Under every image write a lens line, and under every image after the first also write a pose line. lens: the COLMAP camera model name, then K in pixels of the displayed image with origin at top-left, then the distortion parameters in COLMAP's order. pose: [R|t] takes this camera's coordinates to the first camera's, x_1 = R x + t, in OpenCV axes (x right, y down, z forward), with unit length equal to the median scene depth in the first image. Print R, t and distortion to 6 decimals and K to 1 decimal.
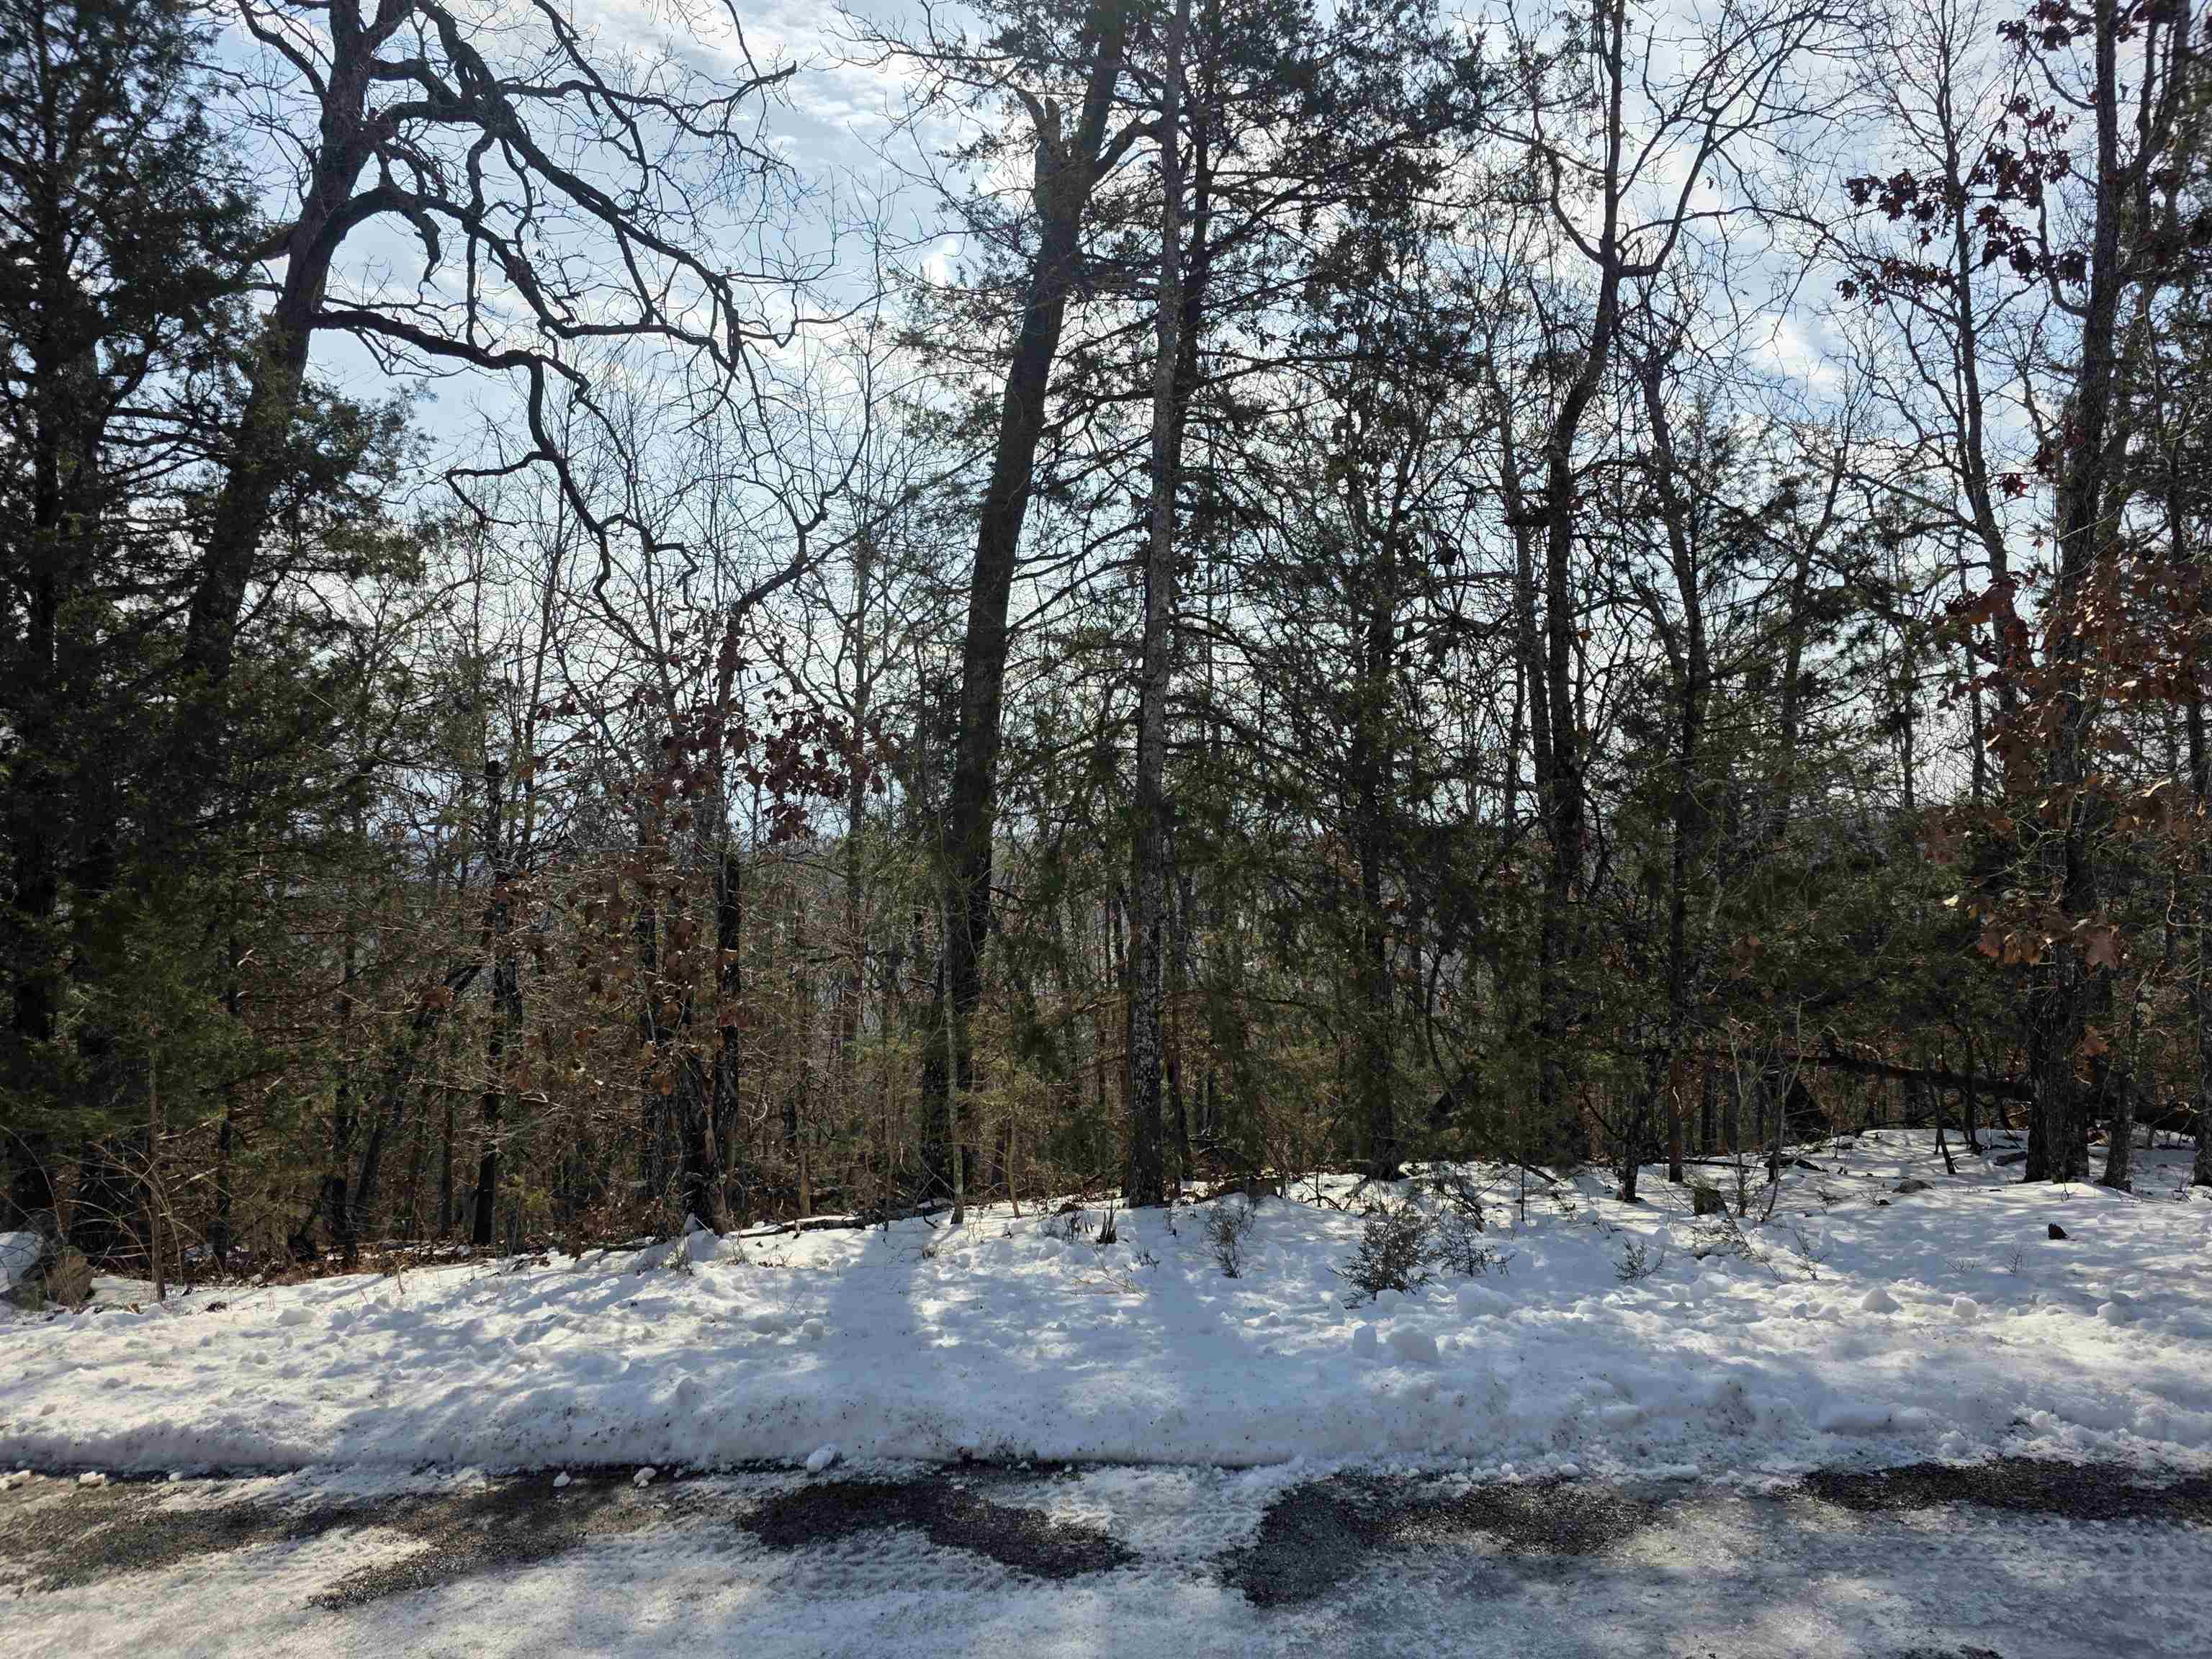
lens RADIAL K [[1472.5, 0, 1079.5], [0, 1472.5, 814.1], [0, 0, 1]] dist [0.063793, -0.052879]
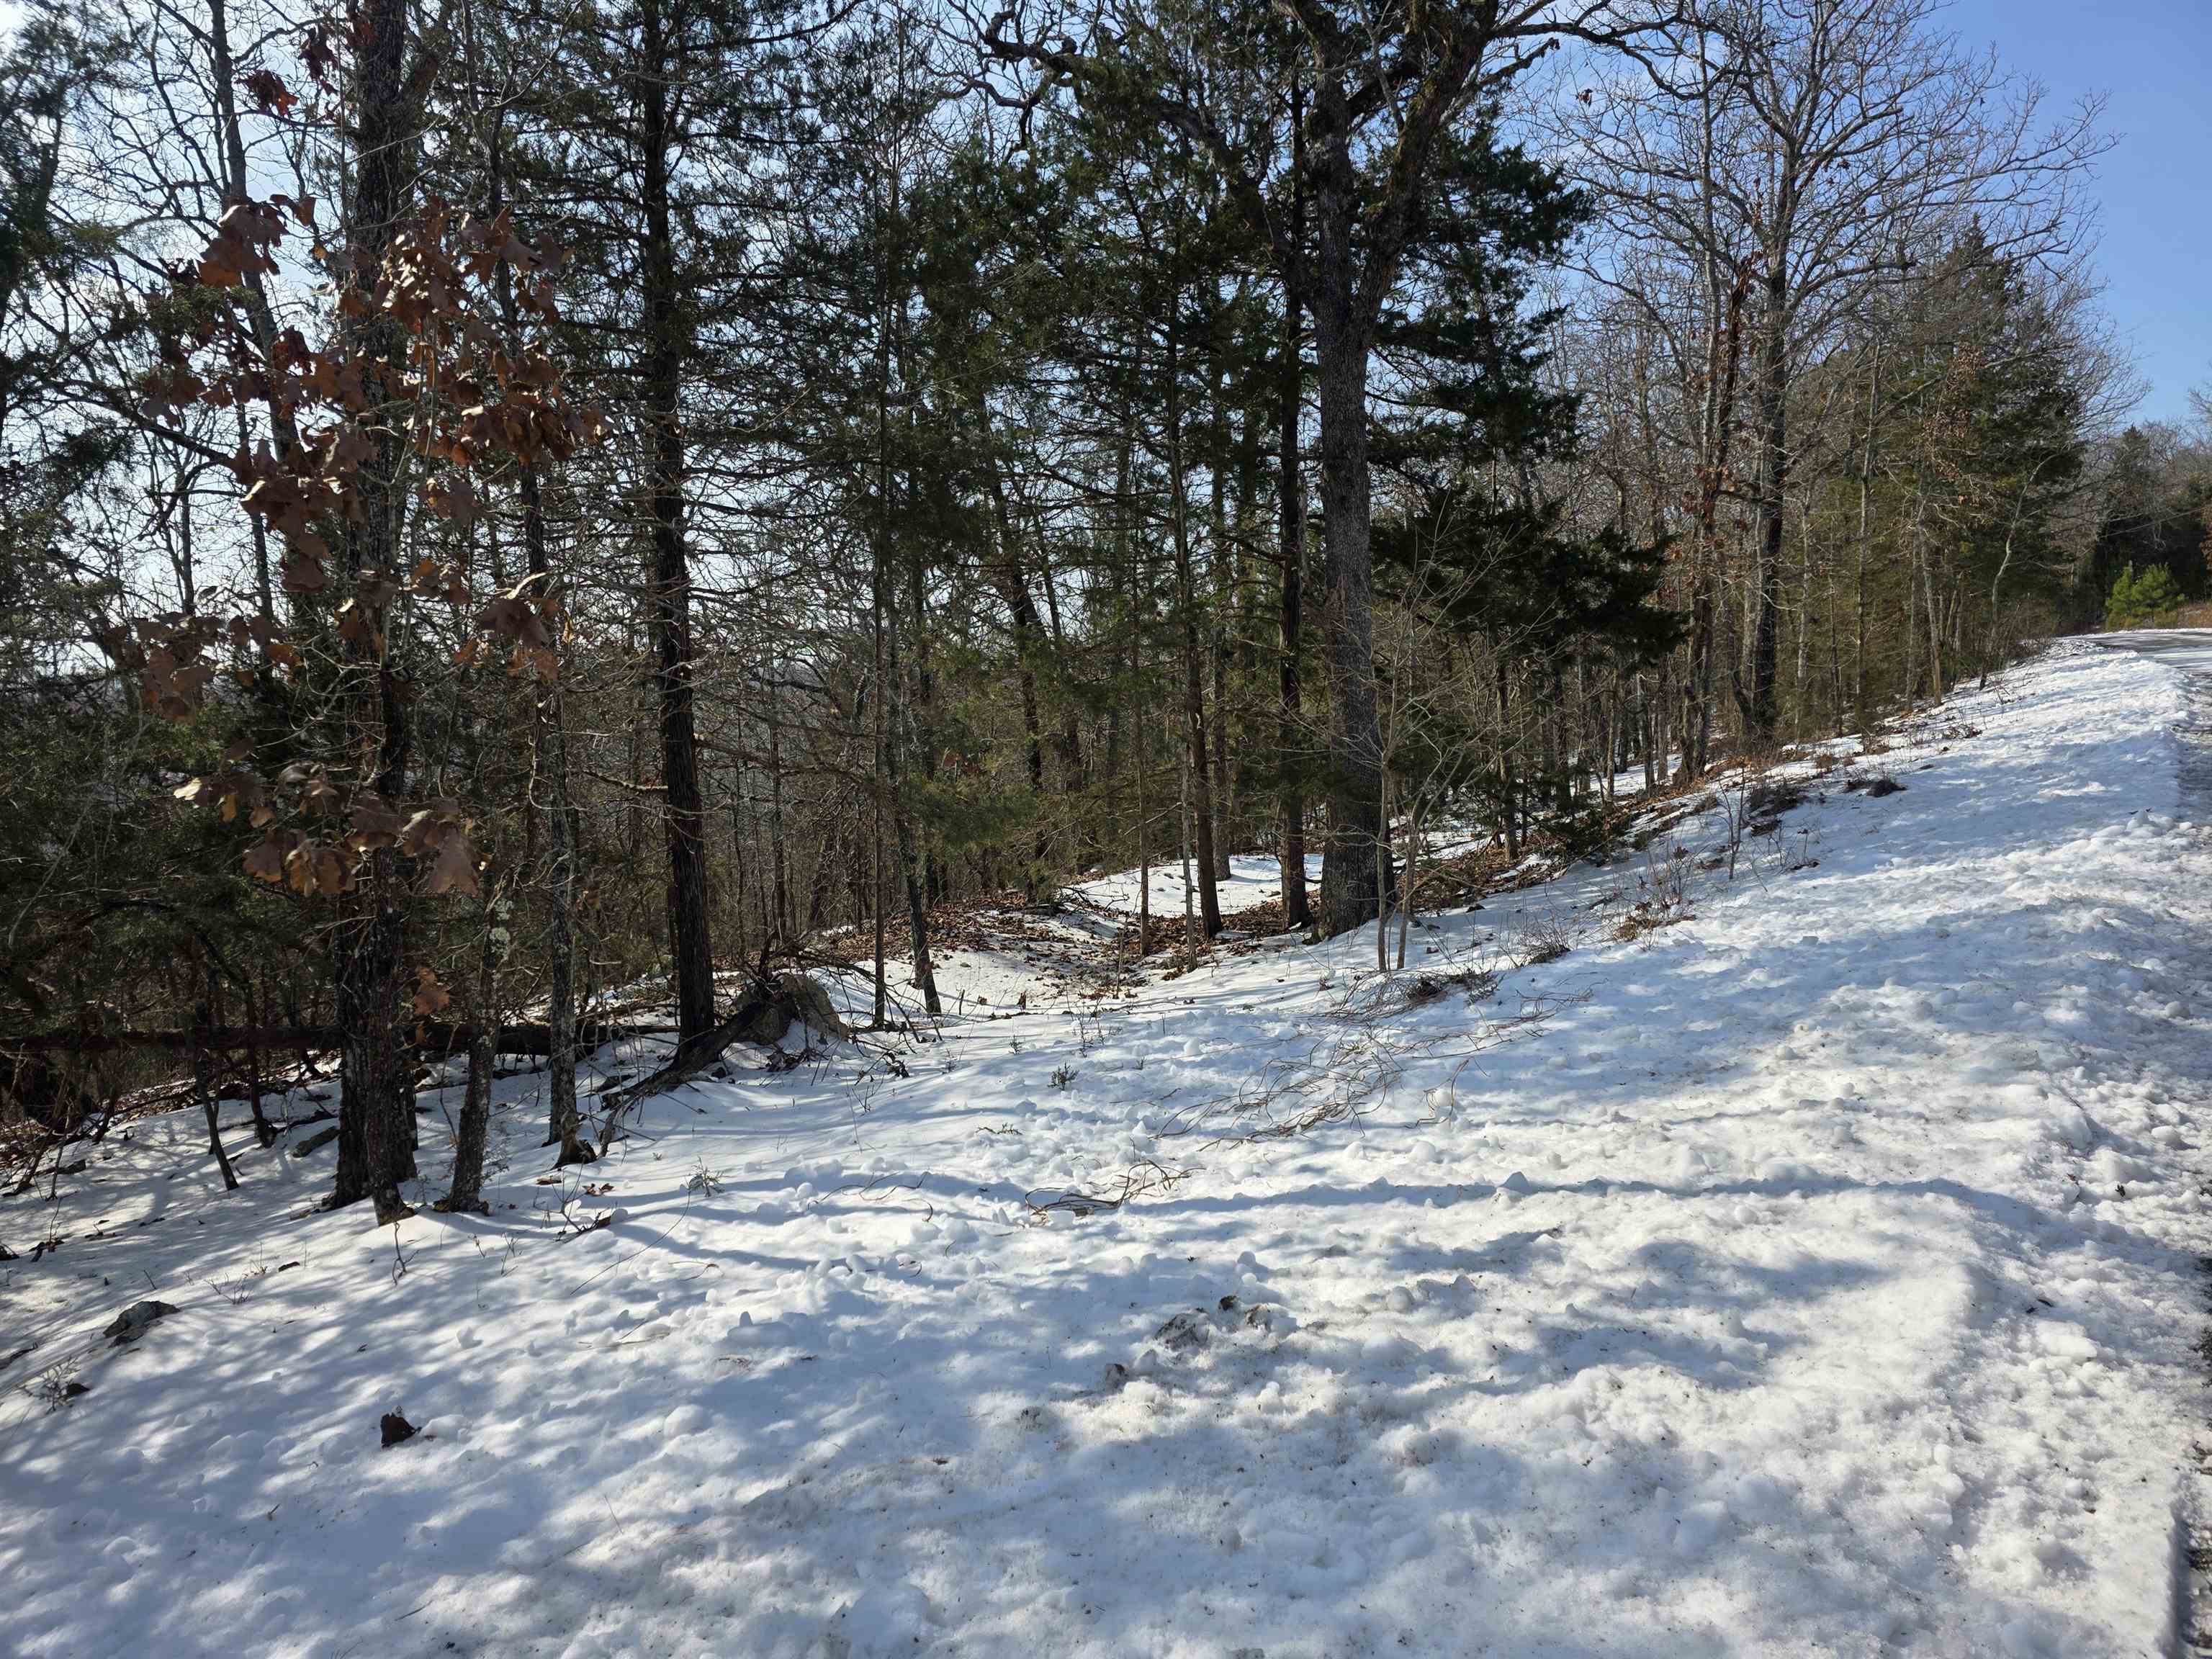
lens RADIAL K [[1472.5, 0, 1081.3], [0, 1472.5, 812.7], [0, 0, 1]] dist [0.063793, -0.052879]
pose [[0.513483, -0.067664, 0.855428, 0.246417], [-0.004083, 0.996682, 0.081288, 0.018339], [-0.858090, -0.045233, 0.511504, 0.386438]]
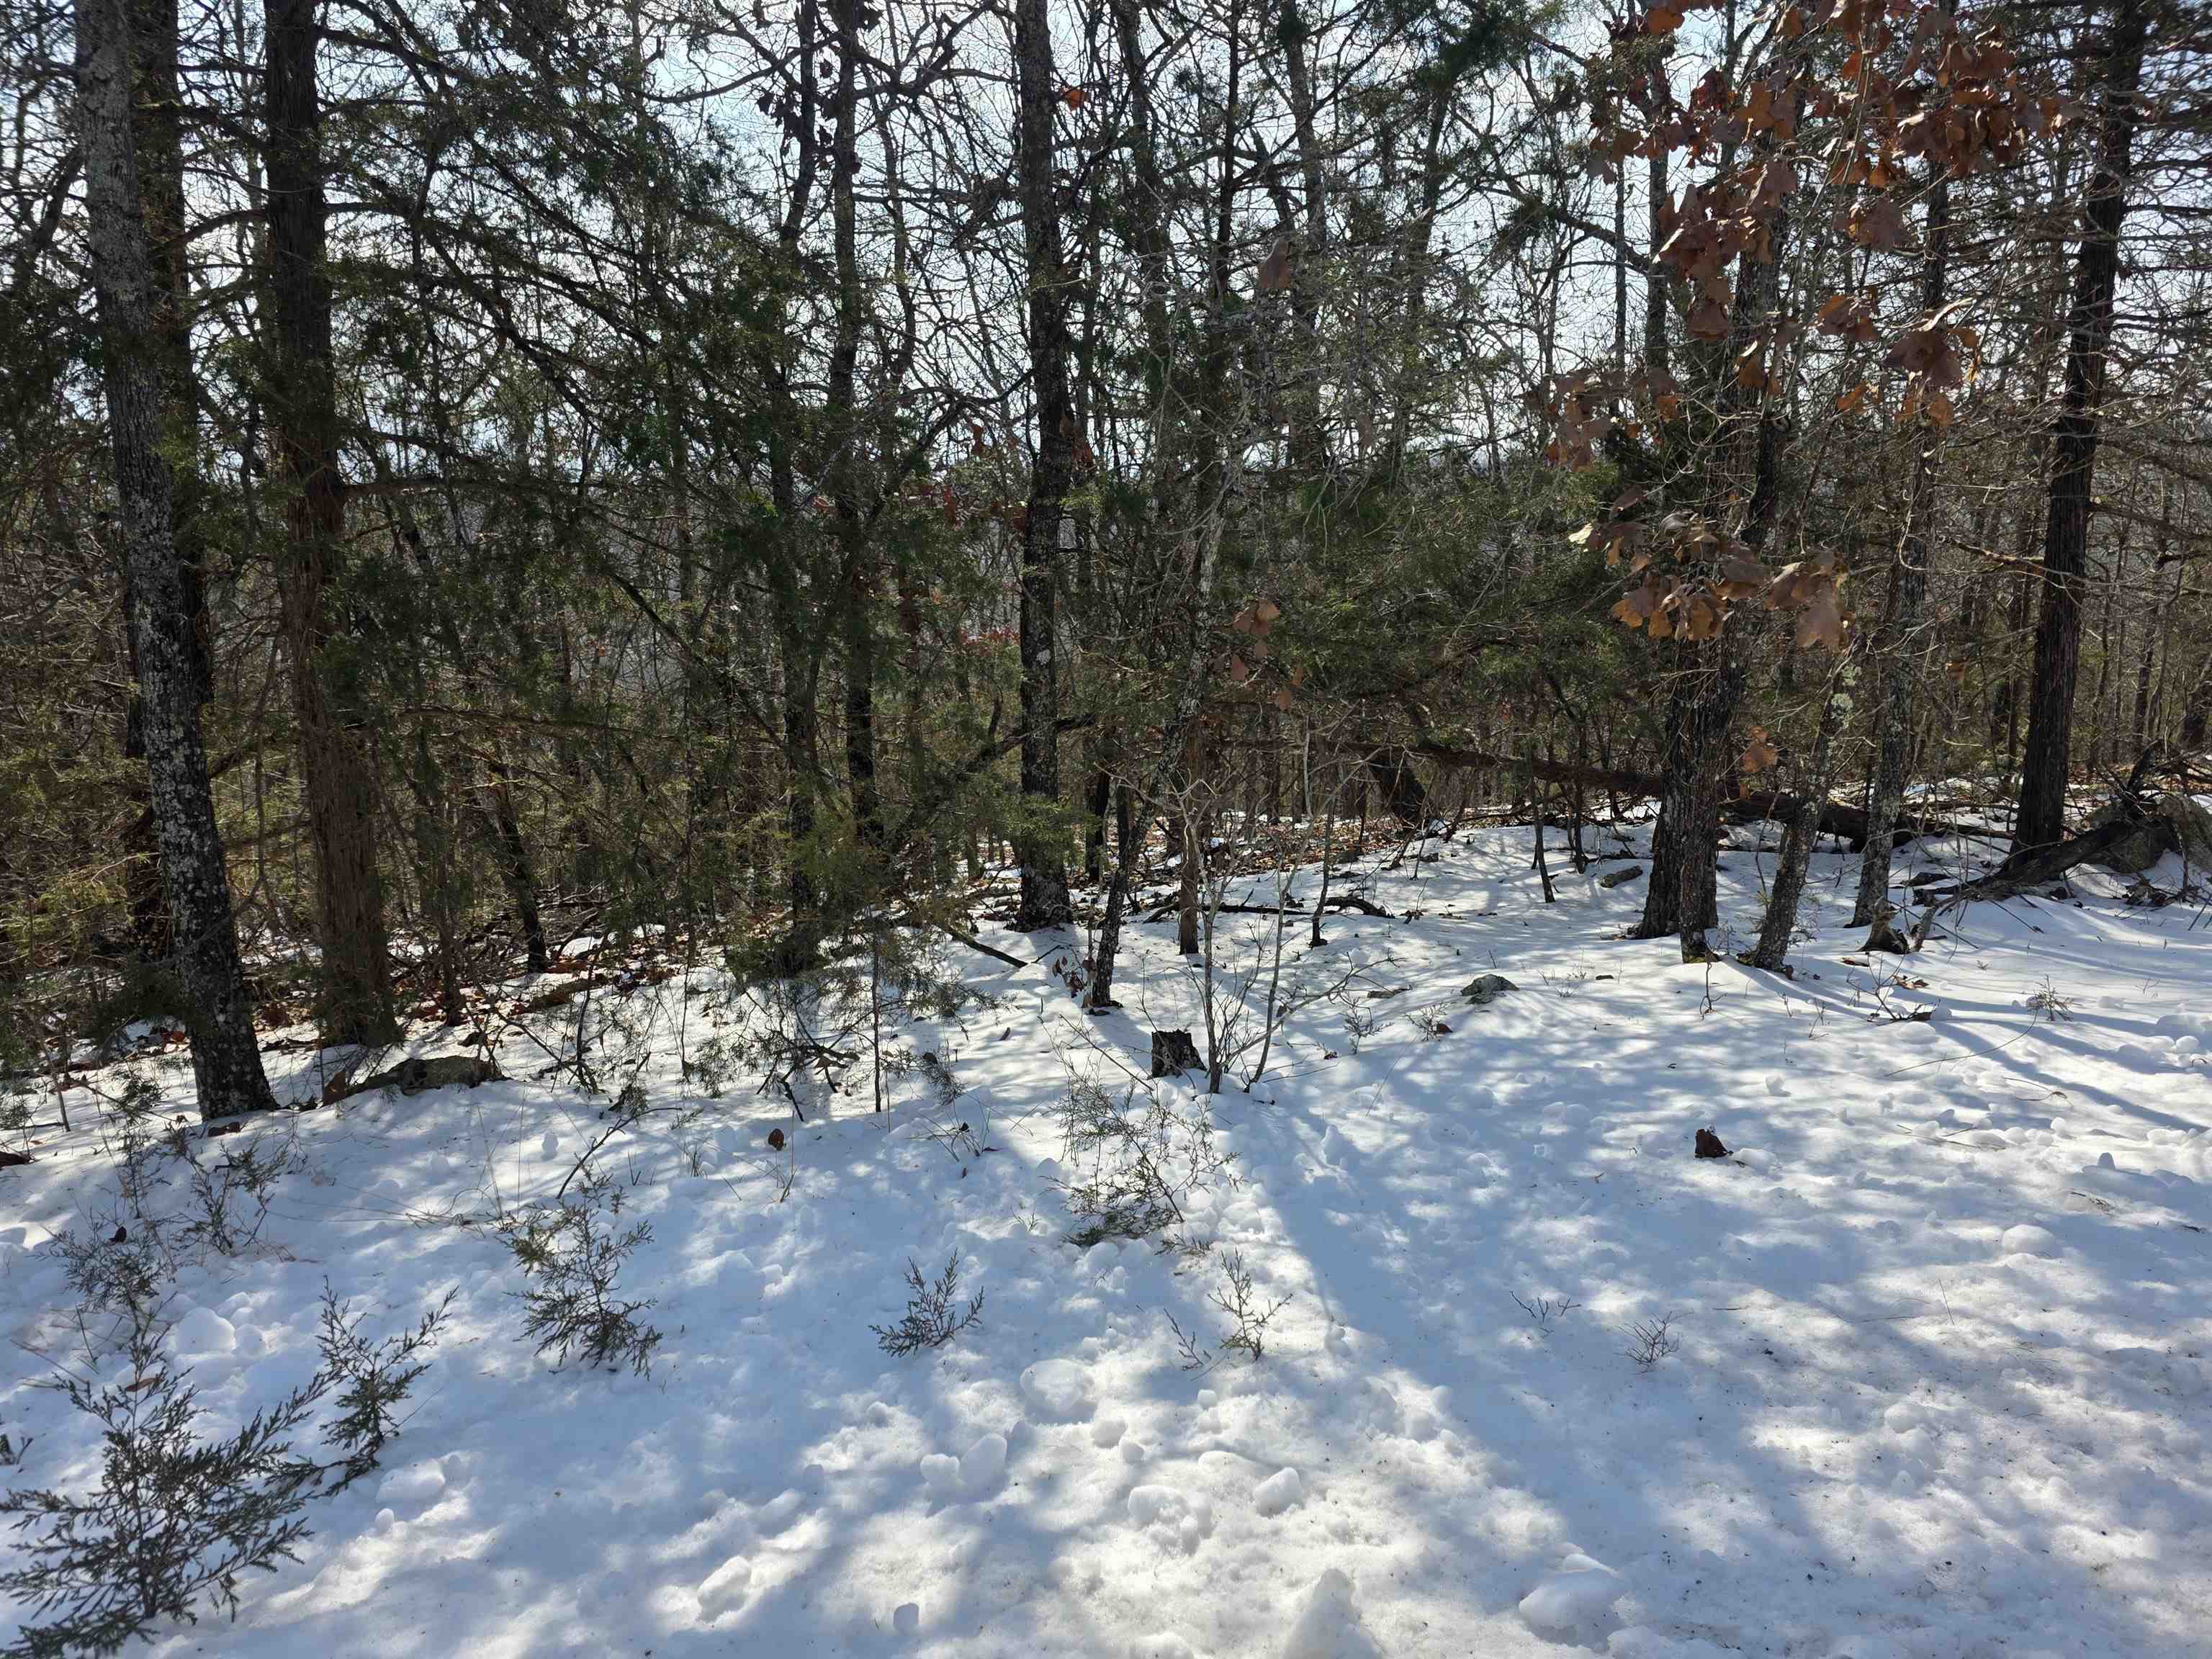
lens RADIAL K [[1472.5, 0, 1095.6], [0, 1472.5, 806.3], [0, 0, 1]] dist [0.063793, -0.052879]
pose [[0.976003, -0.049221, 0.212121, 0.229468], [-0.000423, 0.973688, 0.227883, 0.024748], [-0.217756, -0.222504, 0.950302, 0.396395]]
